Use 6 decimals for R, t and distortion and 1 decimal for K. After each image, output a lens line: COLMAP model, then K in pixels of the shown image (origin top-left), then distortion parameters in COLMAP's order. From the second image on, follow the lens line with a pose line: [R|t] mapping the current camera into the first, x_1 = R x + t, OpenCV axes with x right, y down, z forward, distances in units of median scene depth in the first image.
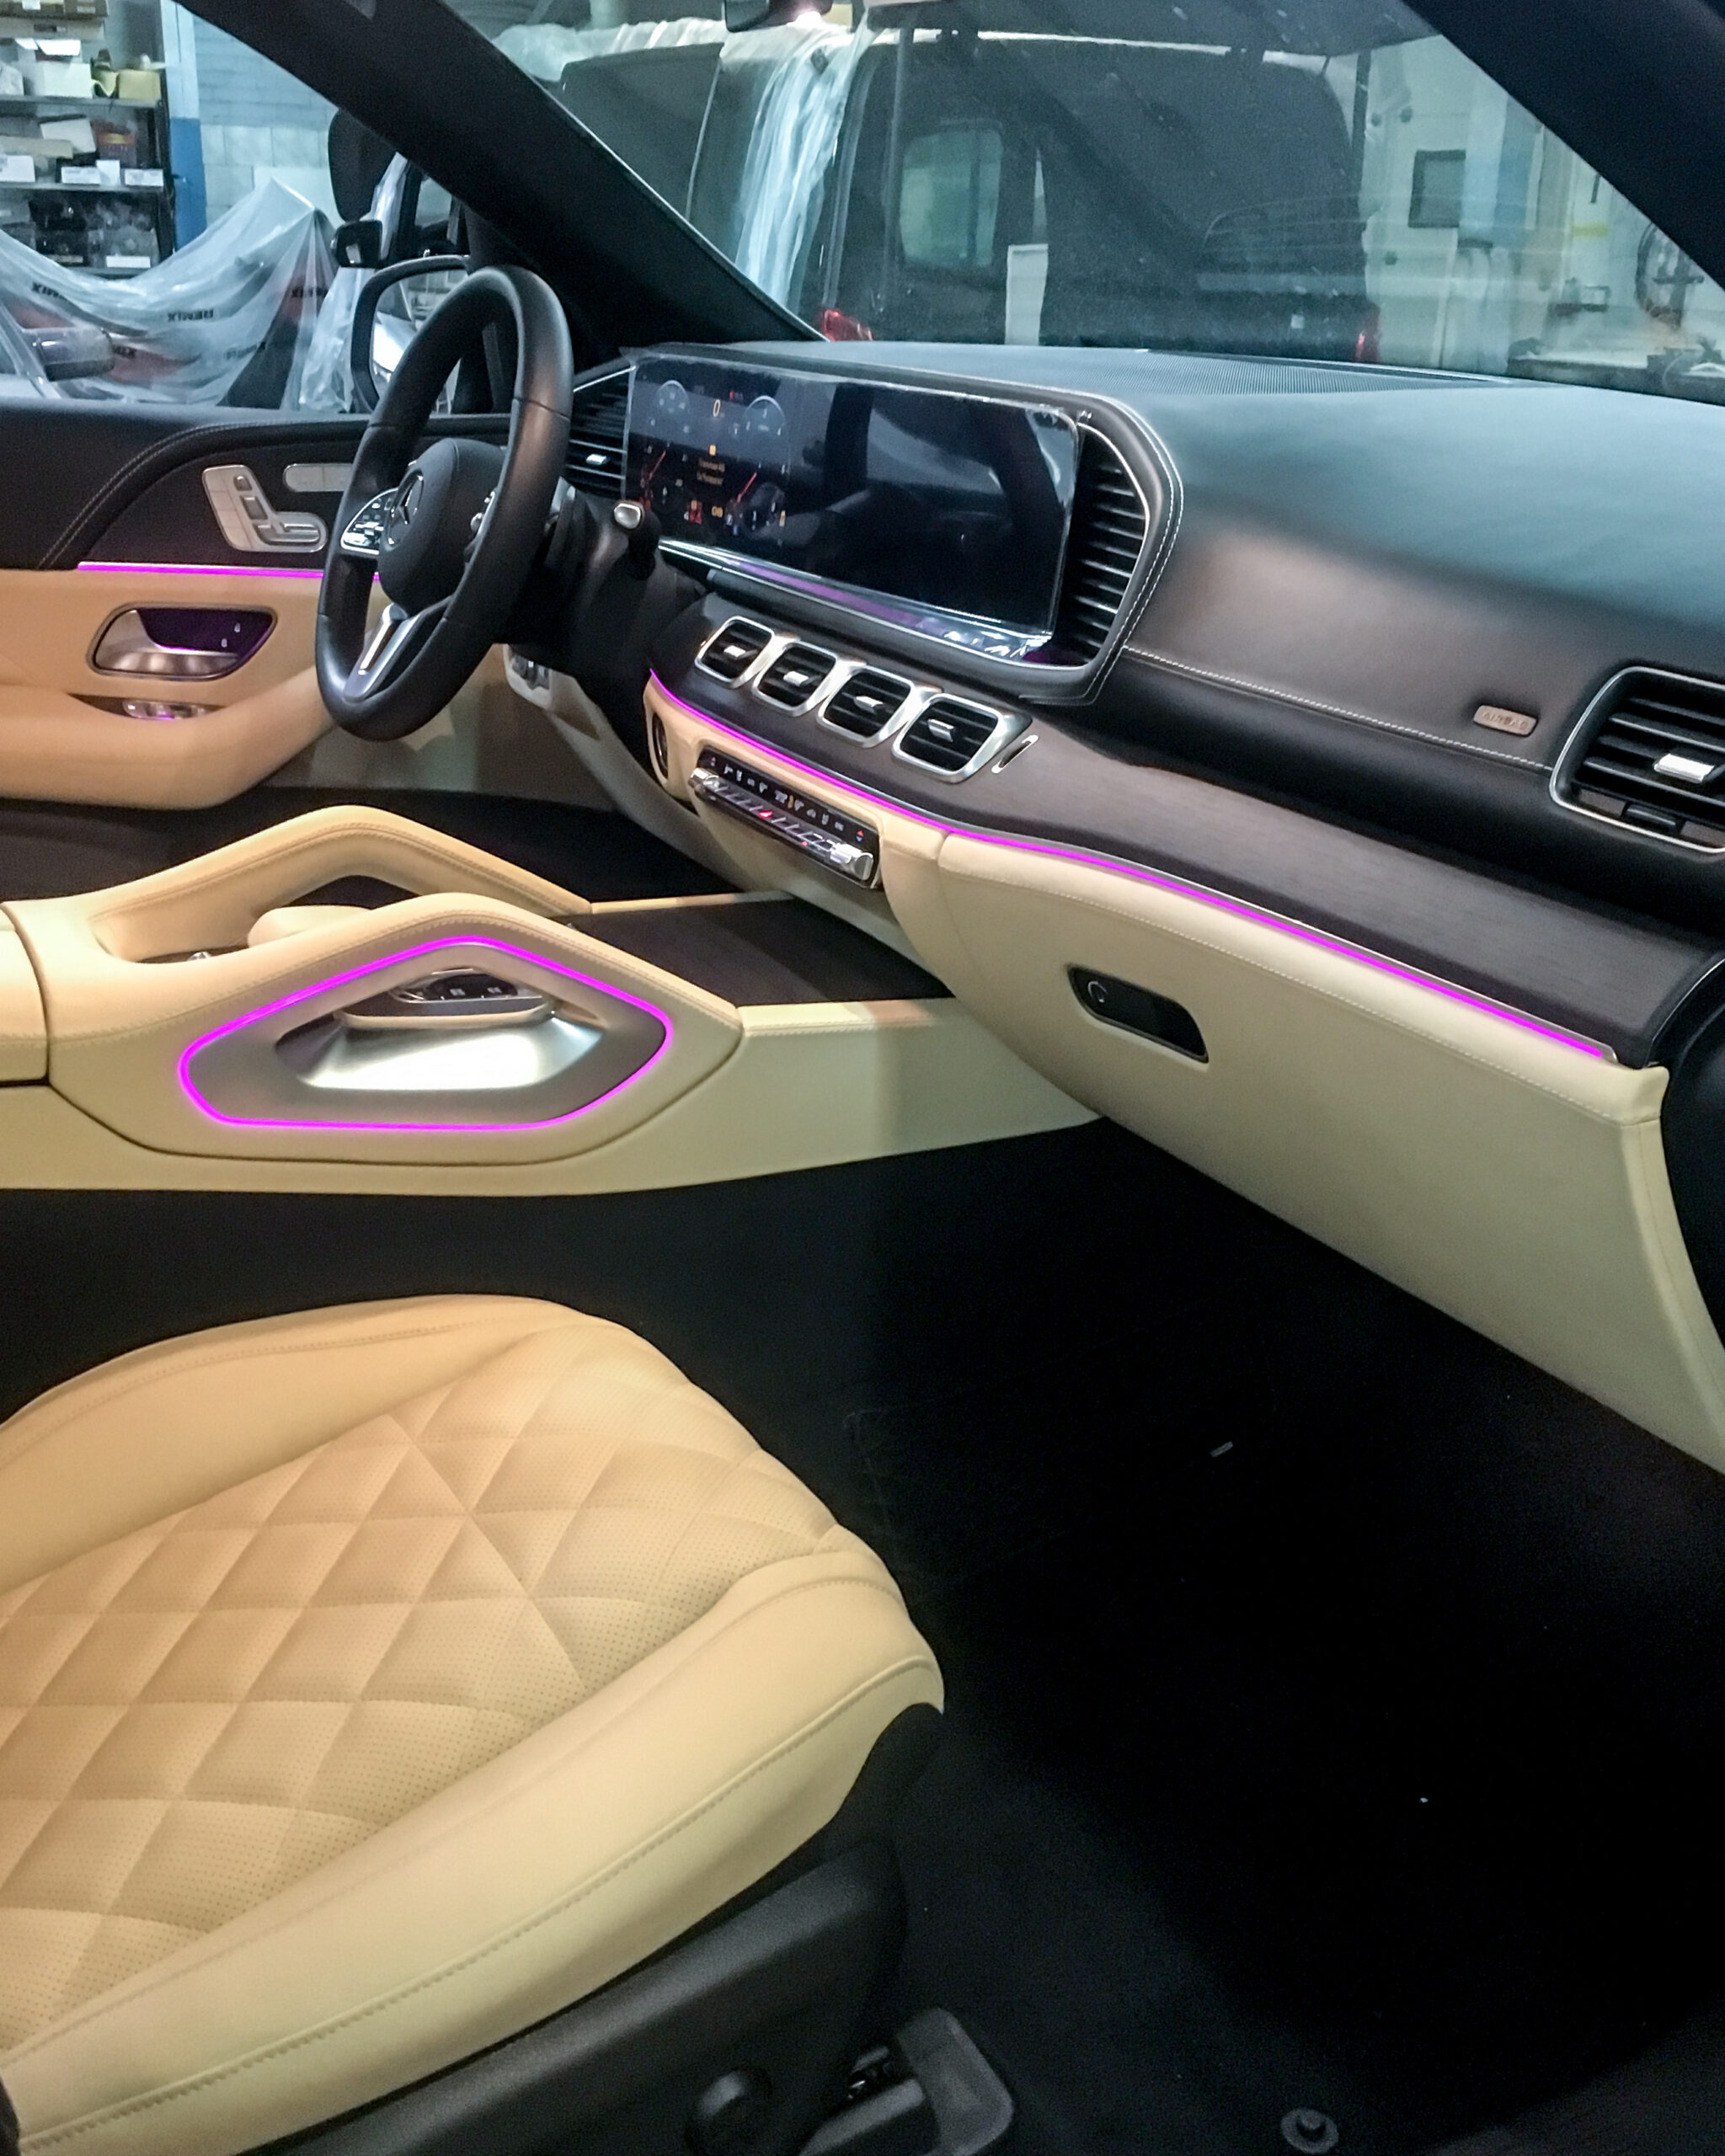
lens RADIAL K [[2032.8, 0, 861.5], [0, 2032.8, 1082.8], [0, 0, 1]] dist [-0.012314, 0.000000]
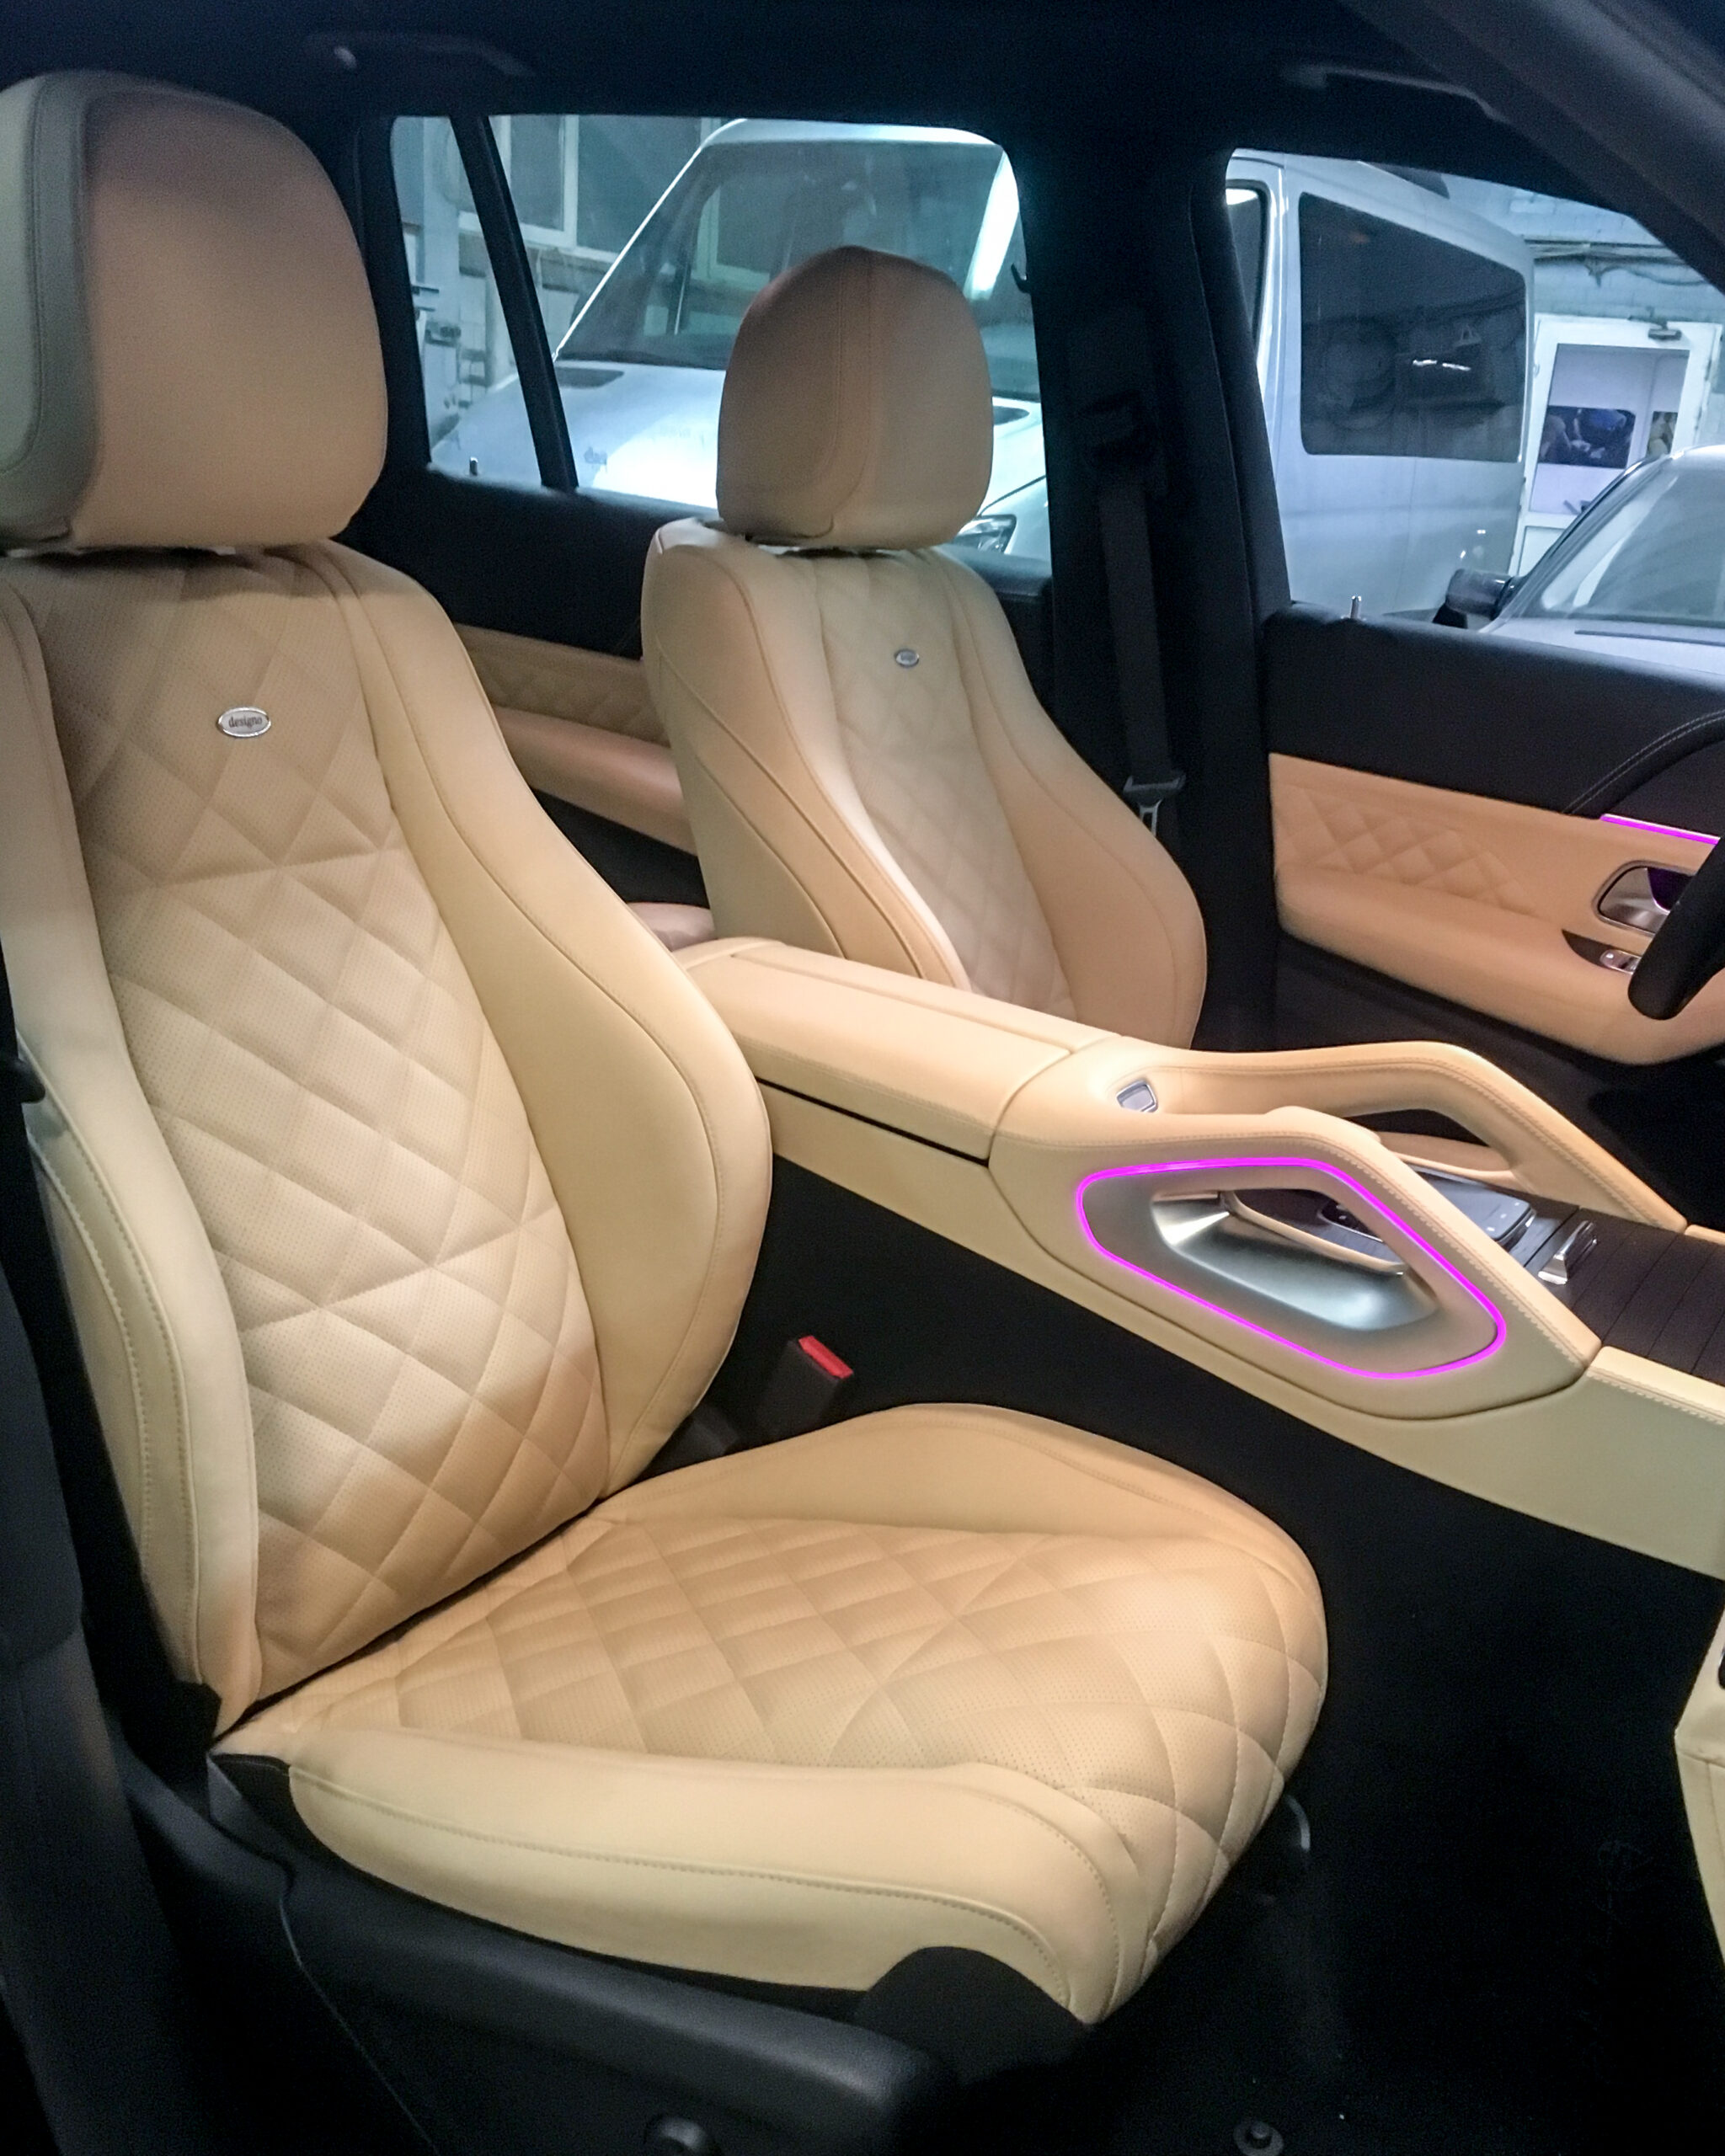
lens RADIAL K [[2032.8, 0, 869.7], [0, 2032.8, 1078.9], [0, 0, 1]] dist [-0.012314, 0.000000]
pose [[0.531418, 0.257677, -0.806968, 0.427993], [-0.362104, 0.930294, 0.058599, -0.076045], [0.765817, 0.261066, 0.587681, 0.182968]]
